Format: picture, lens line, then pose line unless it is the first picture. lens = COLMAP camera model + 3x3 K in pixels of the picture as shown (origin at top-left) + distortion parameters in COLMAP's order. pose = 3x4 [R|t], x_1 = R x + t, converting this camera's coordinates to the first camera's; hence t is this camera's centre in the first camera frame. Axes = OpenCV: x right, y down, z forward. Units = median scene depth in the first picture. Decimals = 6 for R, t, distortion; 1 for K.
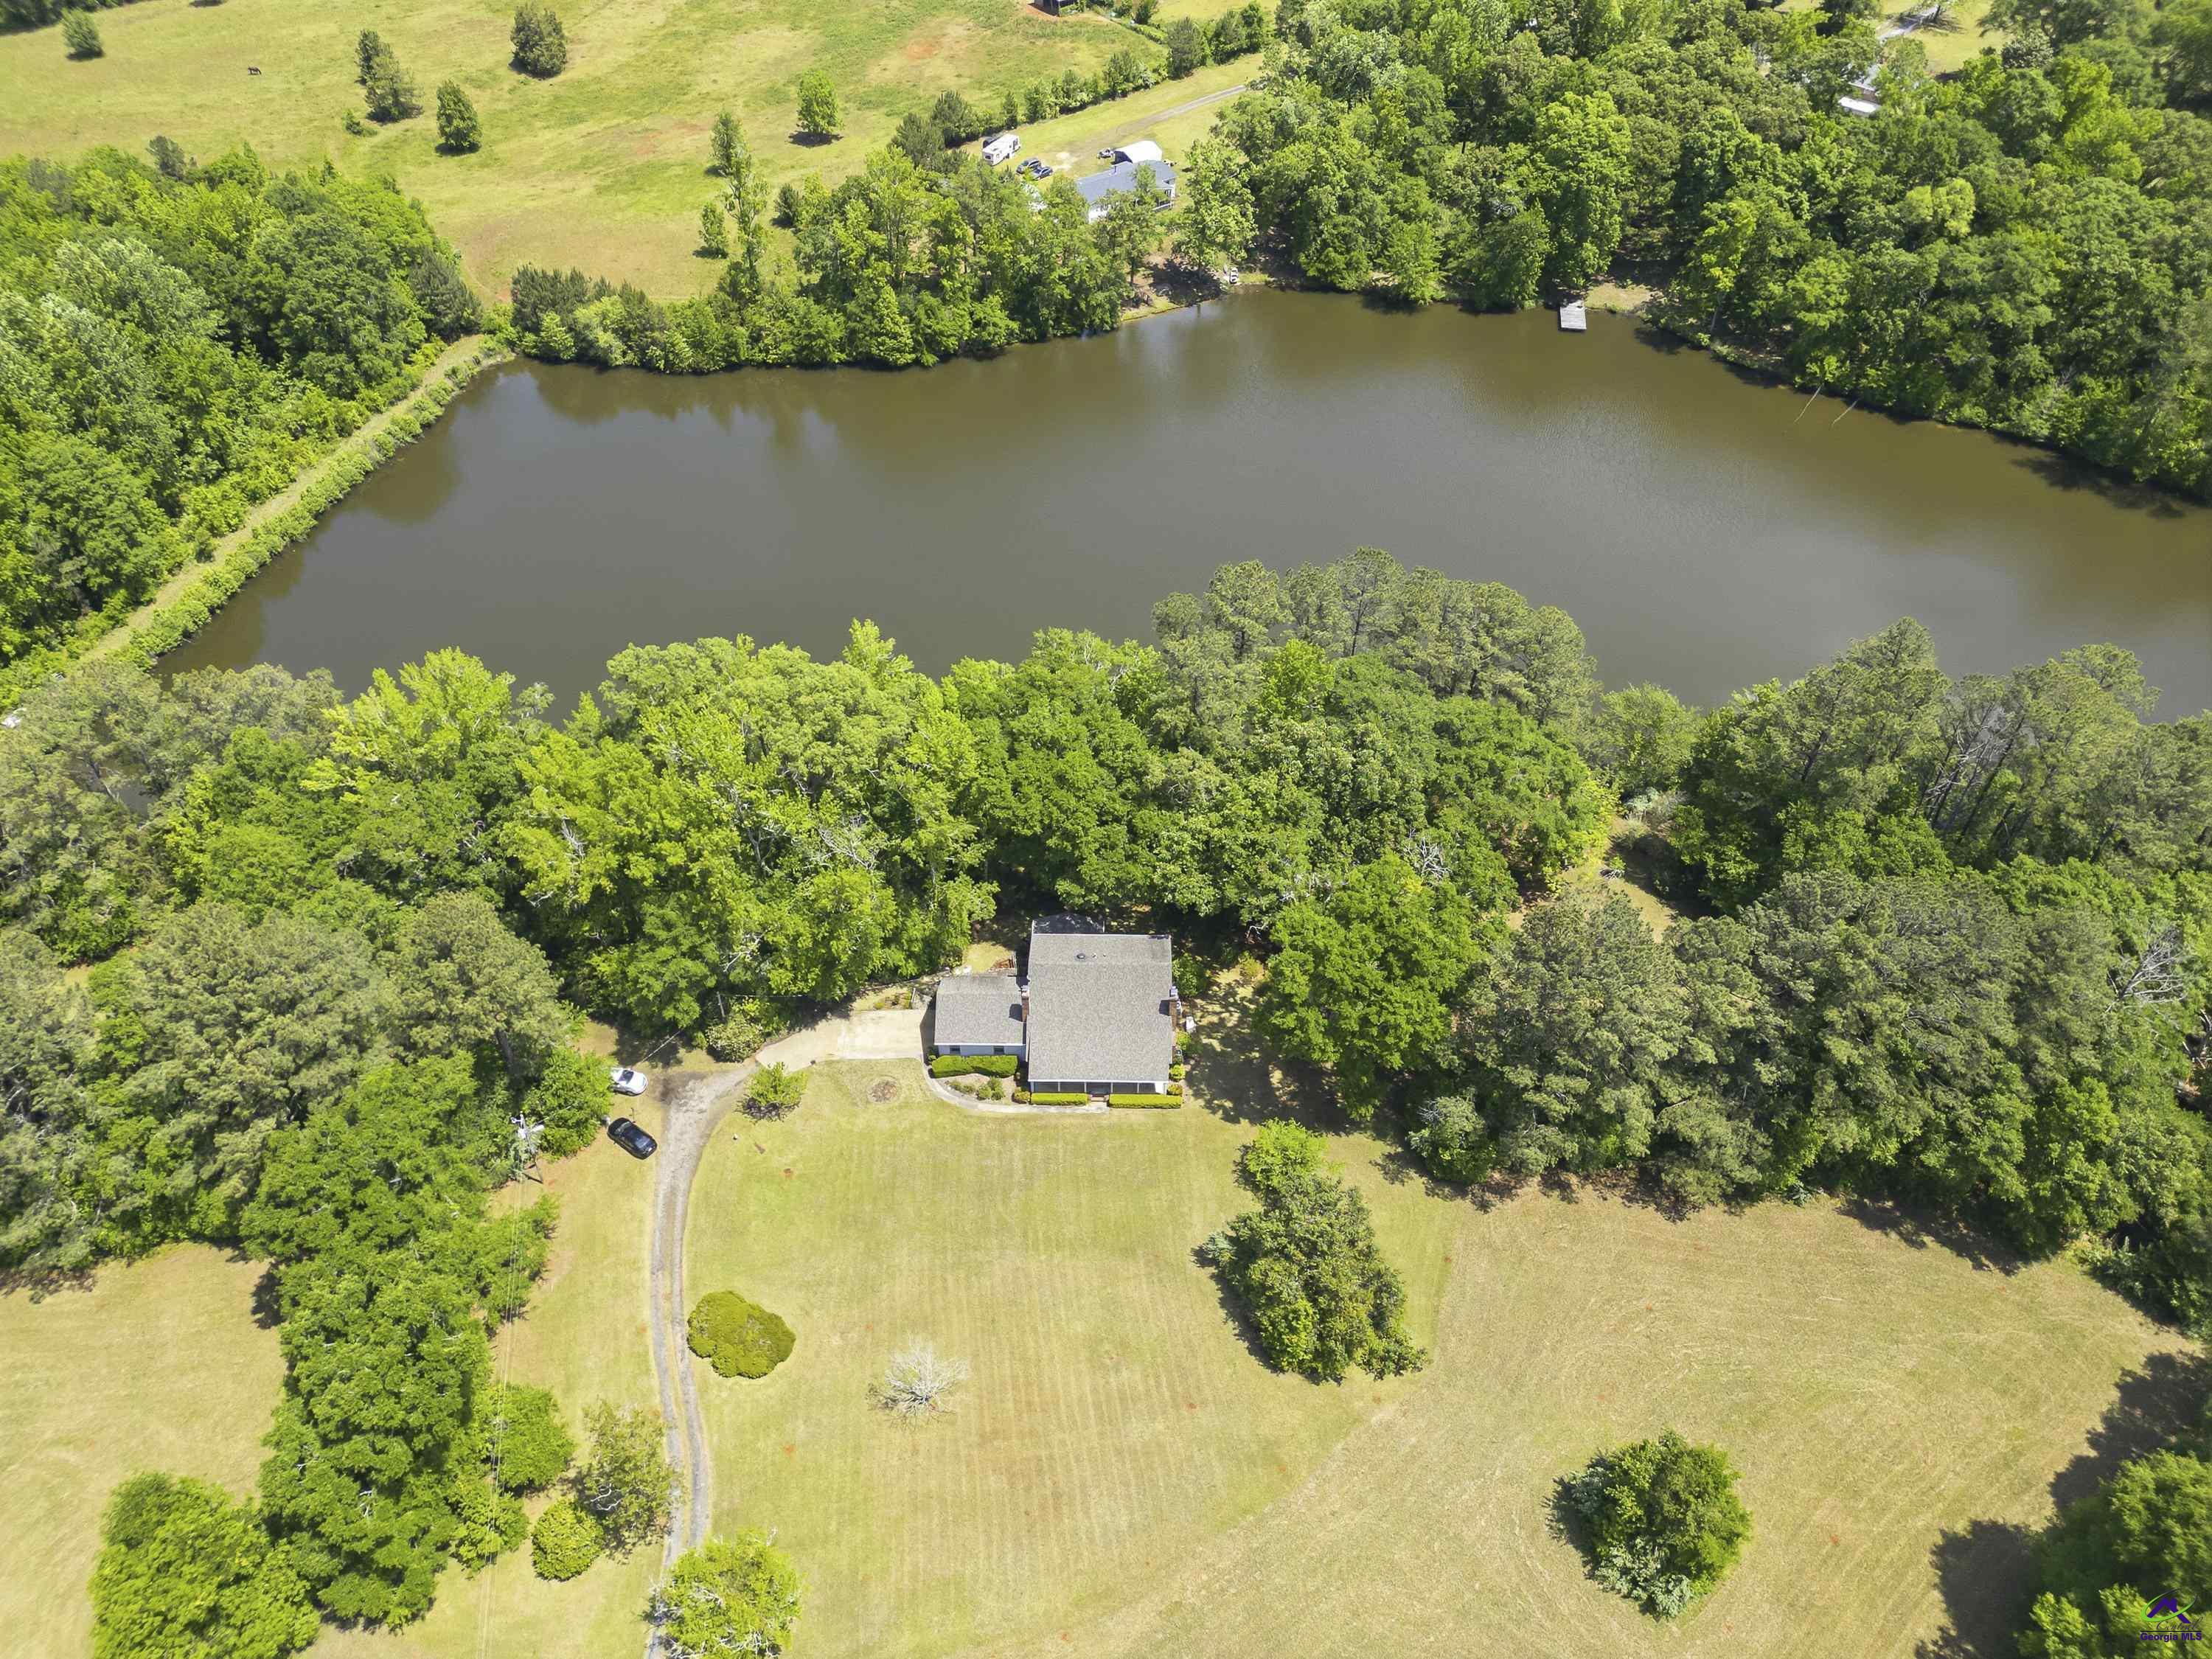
lens RADIAL K [[1553.6, 0, 1103.2], [0, 1553.6, 809.1], [0, 0, 1]] dist [0.077306, -0.074611]
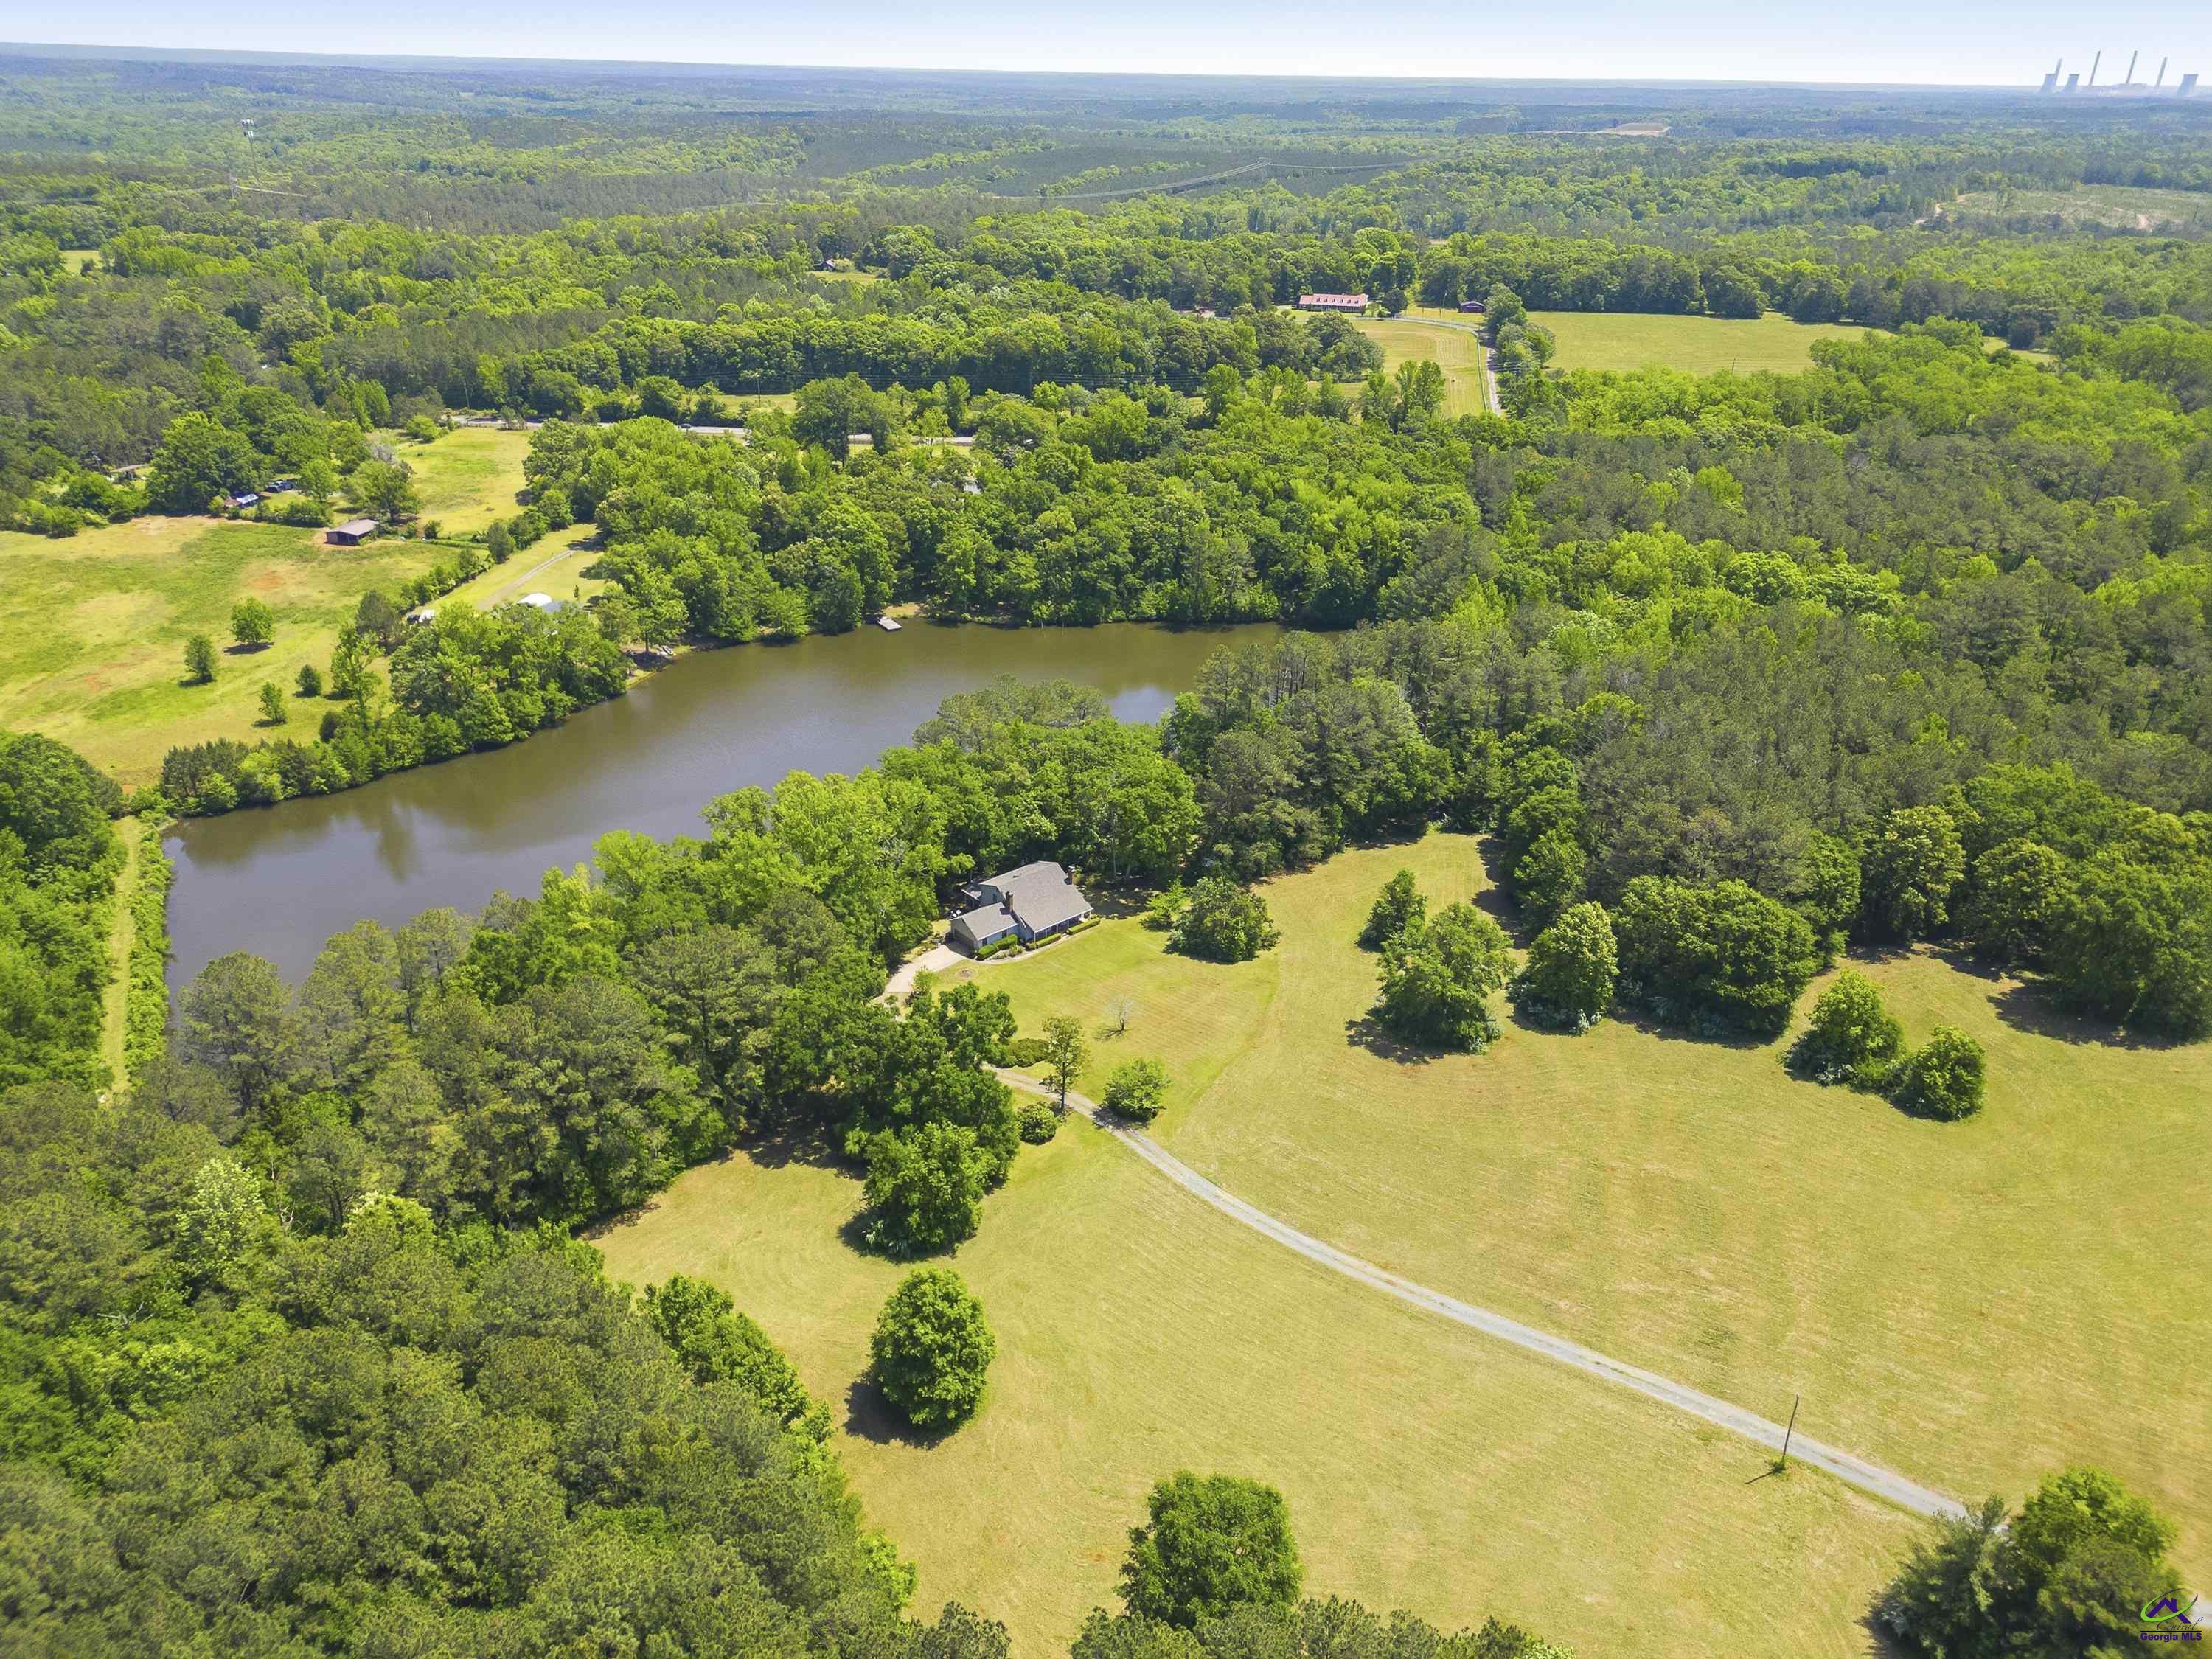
lens RADIAL K [[1553.6, 0, 1103.2], [0, 1553.6, 809.1], [0, 0, 1]] dist [0.077306, -0.074611]
pose [[0.741685, -0.270994, 0.613567, -0.593647], [0.445564, 0.882816, -0.148688, 0.196922], [-0.501374, 0.383663, 0.775517, -0.283934]]
